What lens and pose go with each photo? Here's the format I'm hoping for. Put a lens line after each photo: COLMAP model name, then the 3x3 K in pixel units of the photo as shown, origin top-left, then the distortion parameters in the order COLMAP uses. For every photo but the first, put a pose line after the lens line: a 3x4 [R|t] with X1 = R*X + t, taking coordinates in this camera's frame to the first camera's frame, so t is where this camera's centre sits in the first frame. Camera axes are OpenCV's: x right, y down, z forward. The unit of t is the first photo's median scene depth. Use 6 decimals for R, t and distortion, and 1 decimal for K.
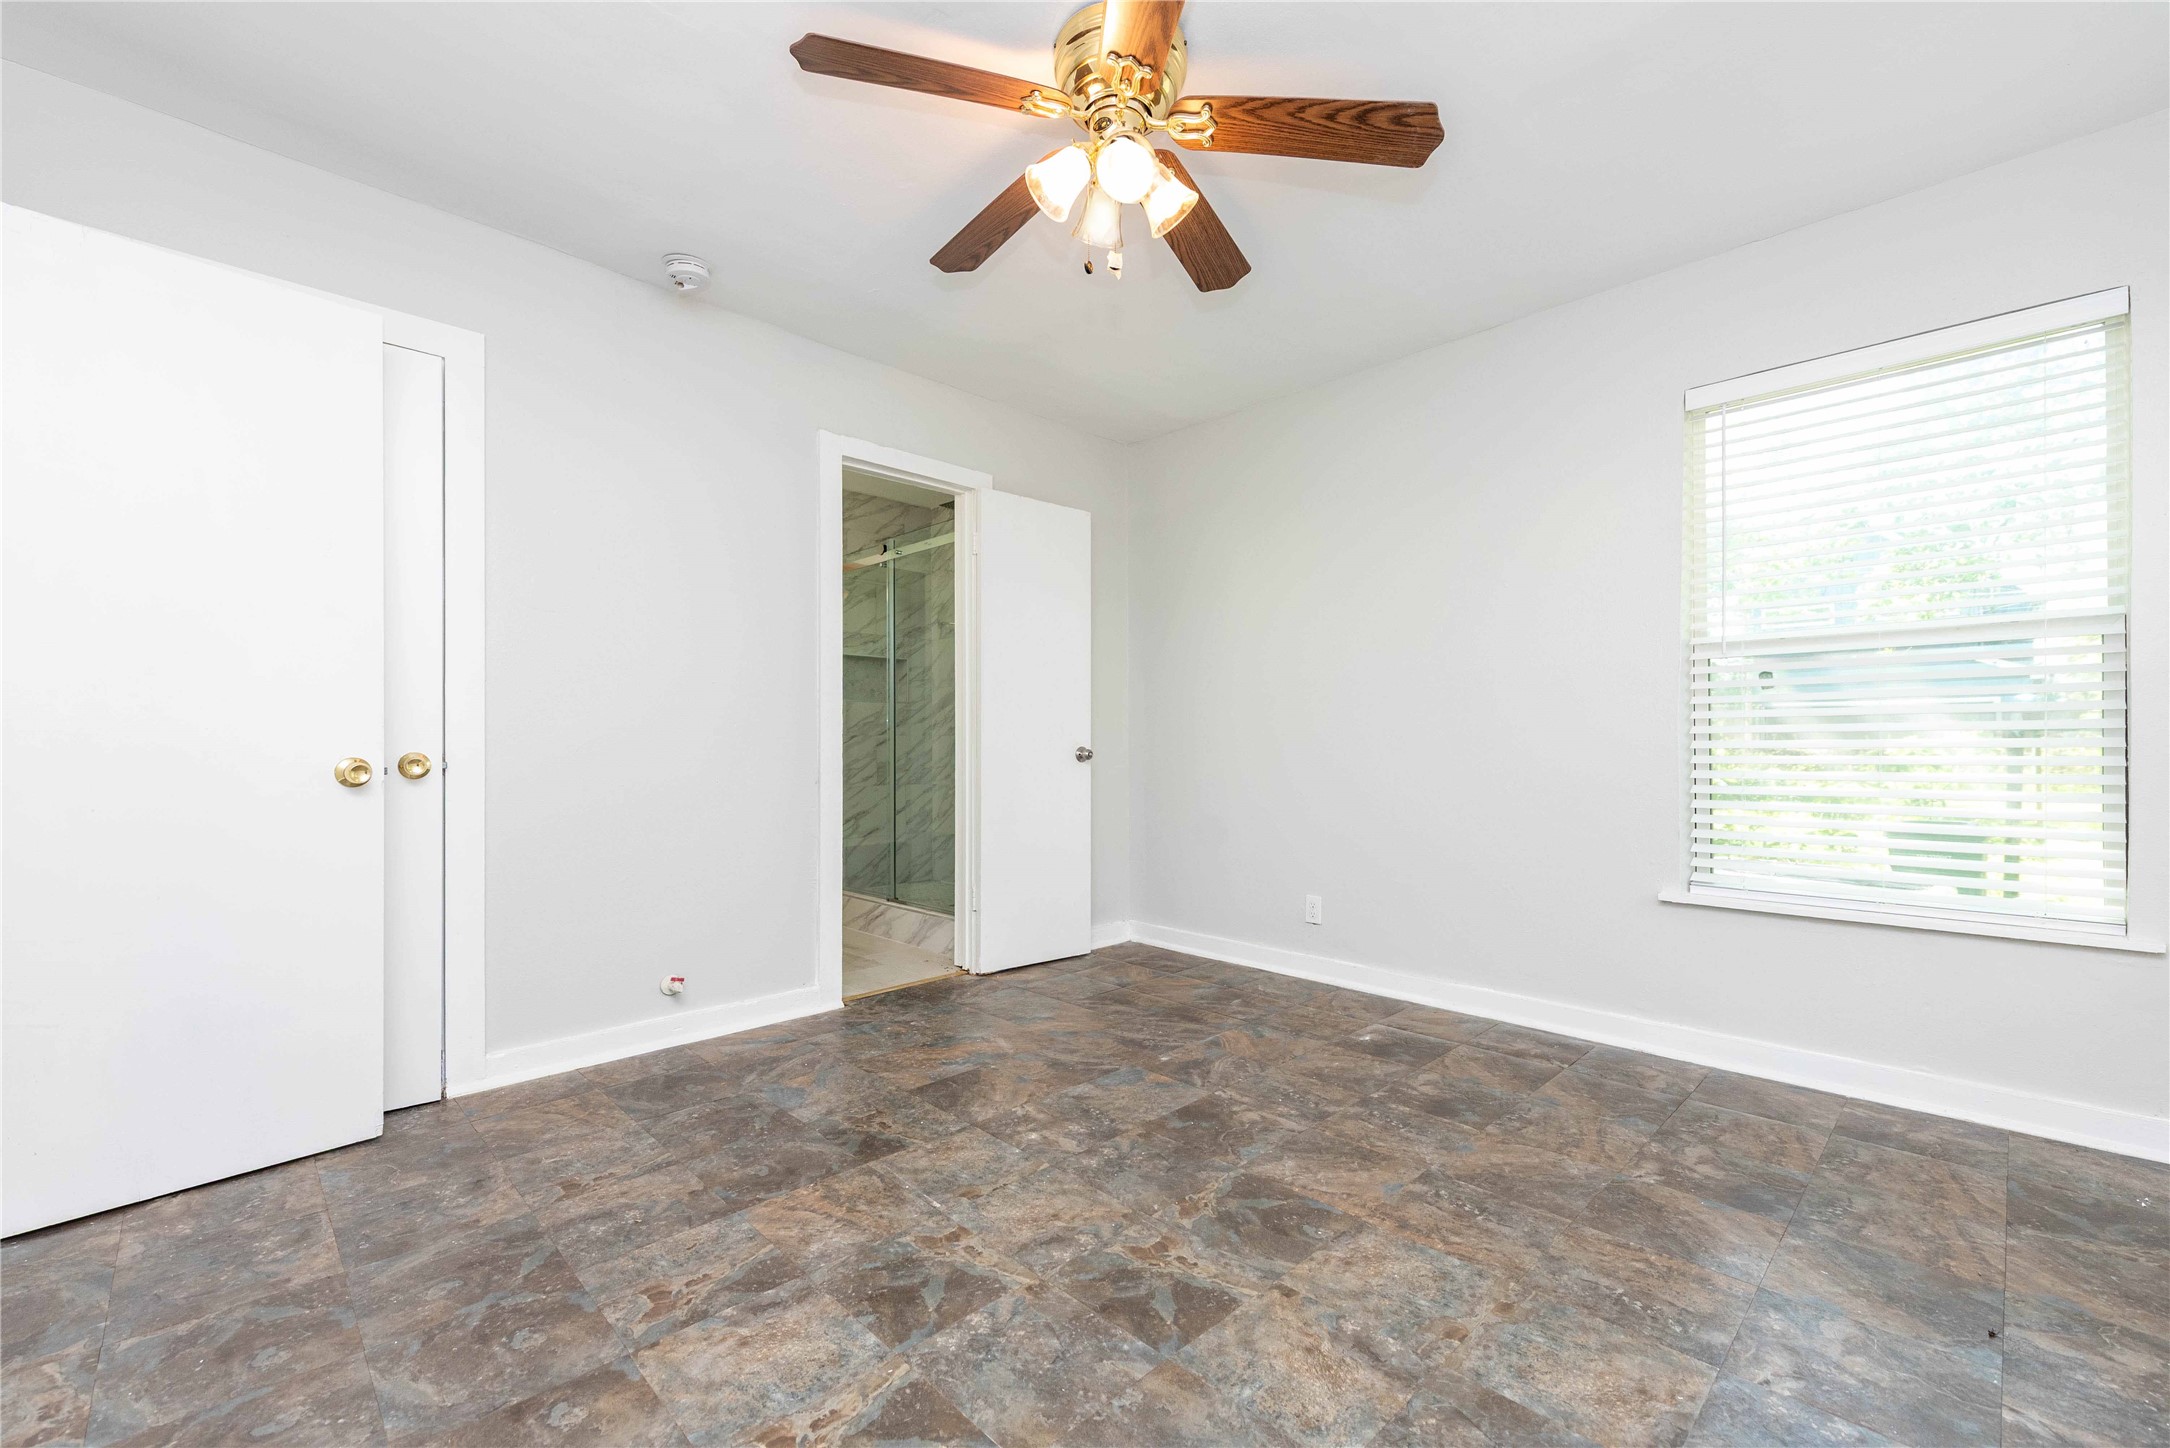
lens RADIAL K [[918.9, 0, 1081.8], [0, 918.9, 773.5], [0, 0, 1]] dist [0.010656, -0.000661]
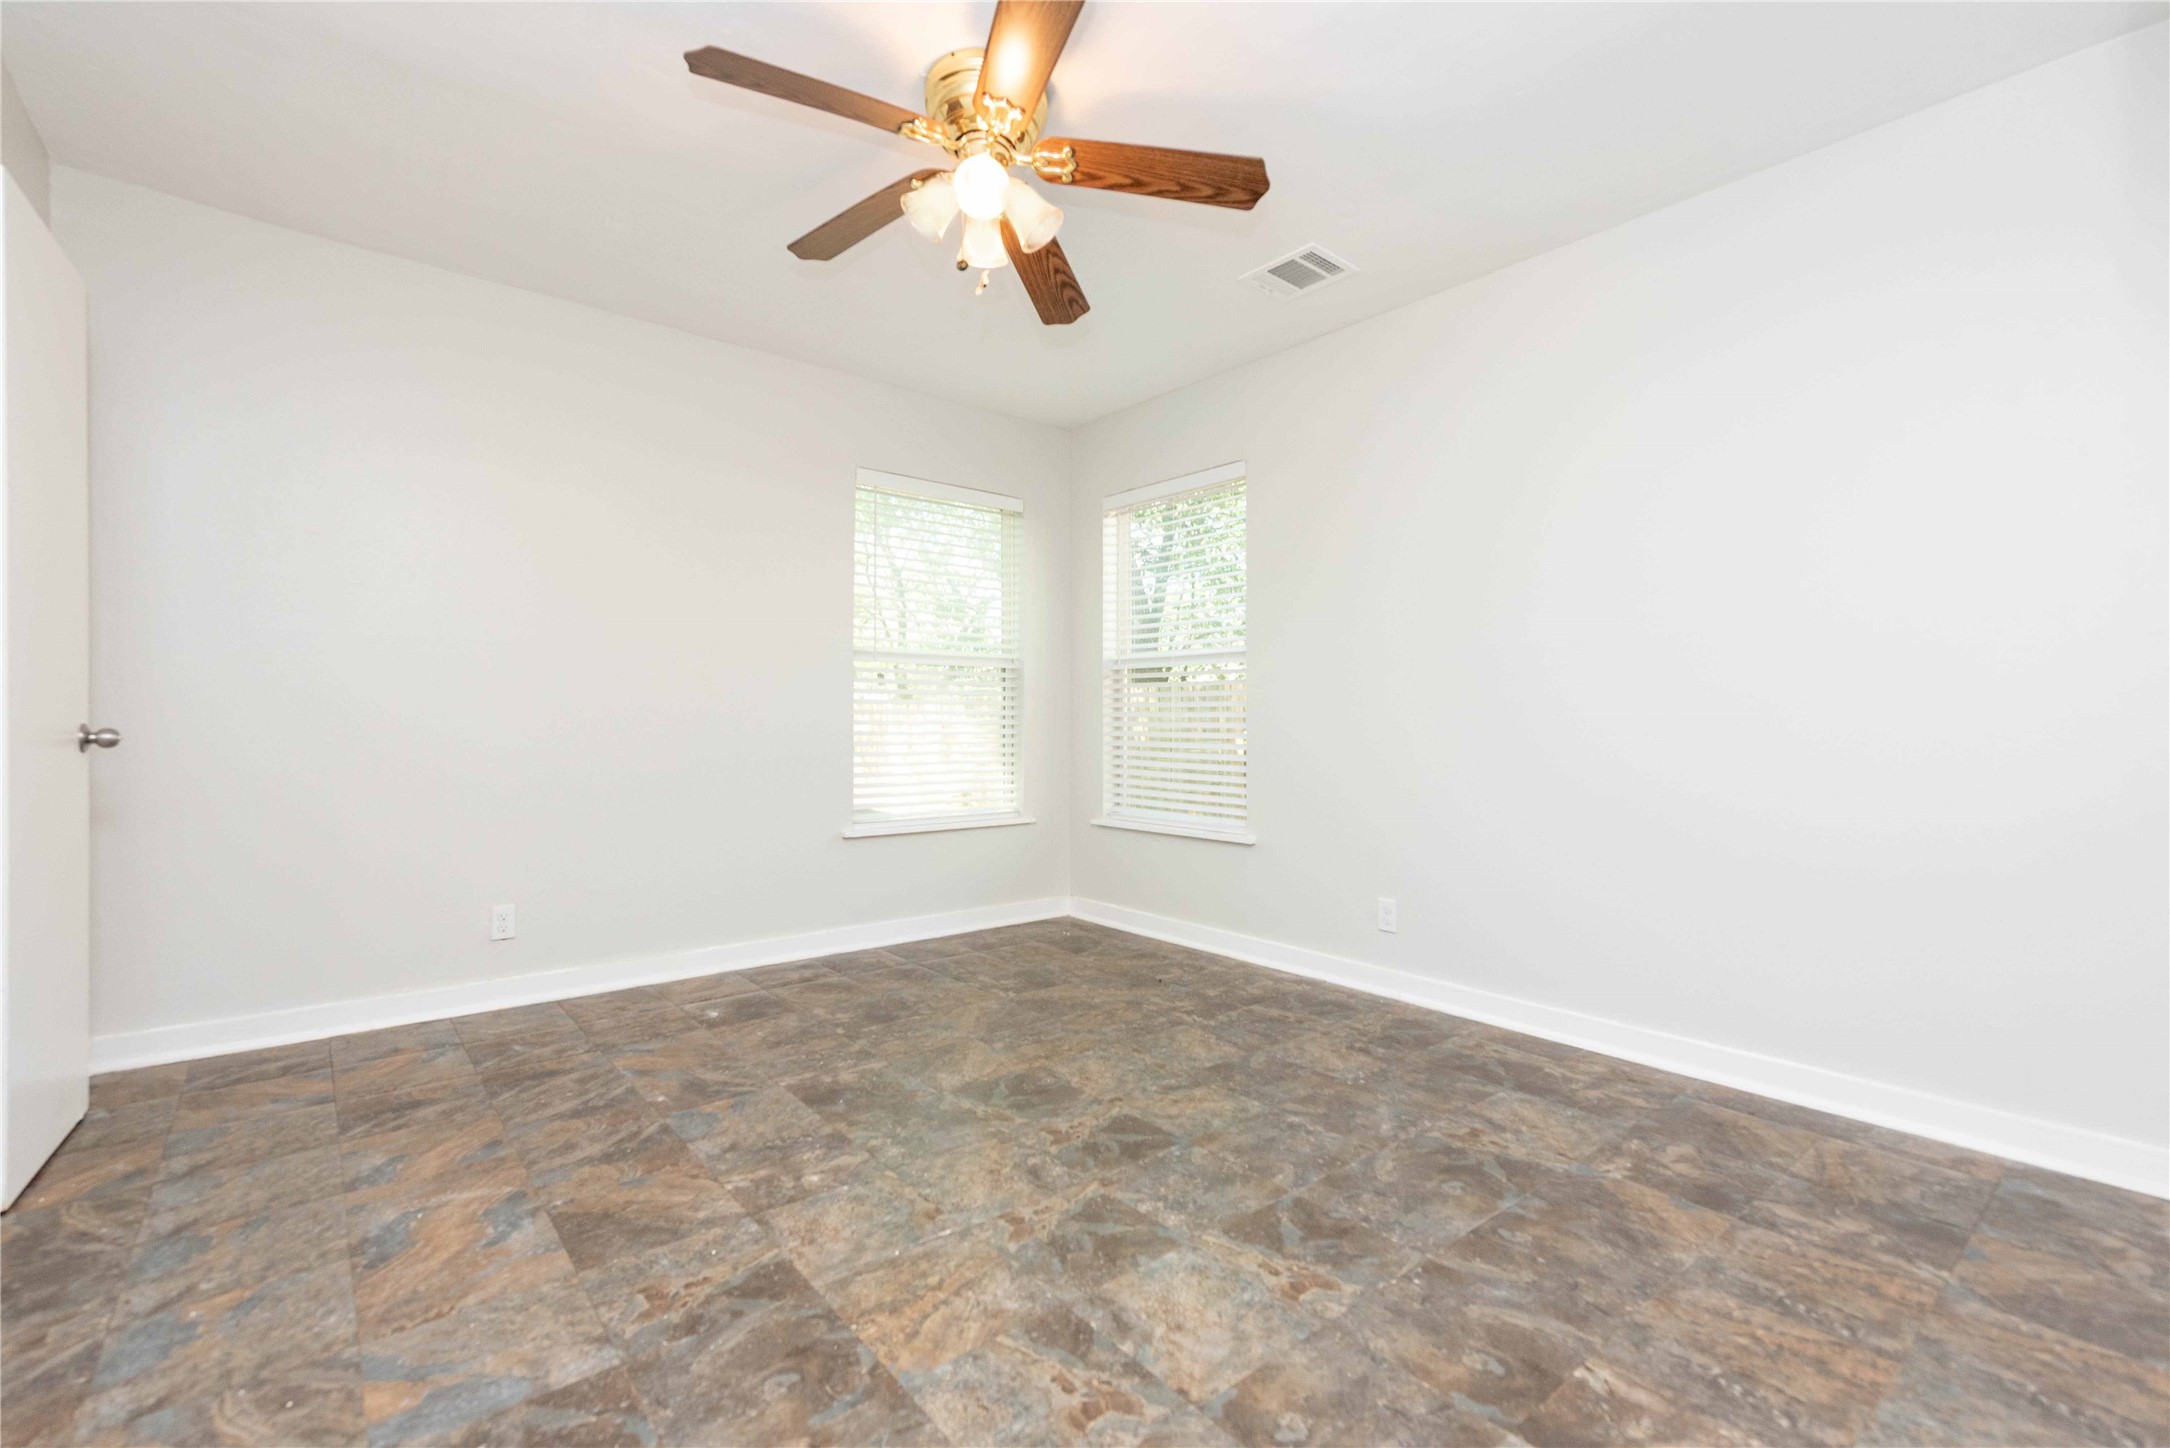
lens RADIAL K [[960.6, 0, 1090.9], [0, 960.6, 684.5], [0, 0, 1]] dist [0.029591, -0.012305]
pose [[0.059221, 0.039351, 0.997469, -0.959982], [0.027276, 0.998786, -0.041022, -0.023245], [-0.997872, 0.029636, 0.058076, 0.673993]]
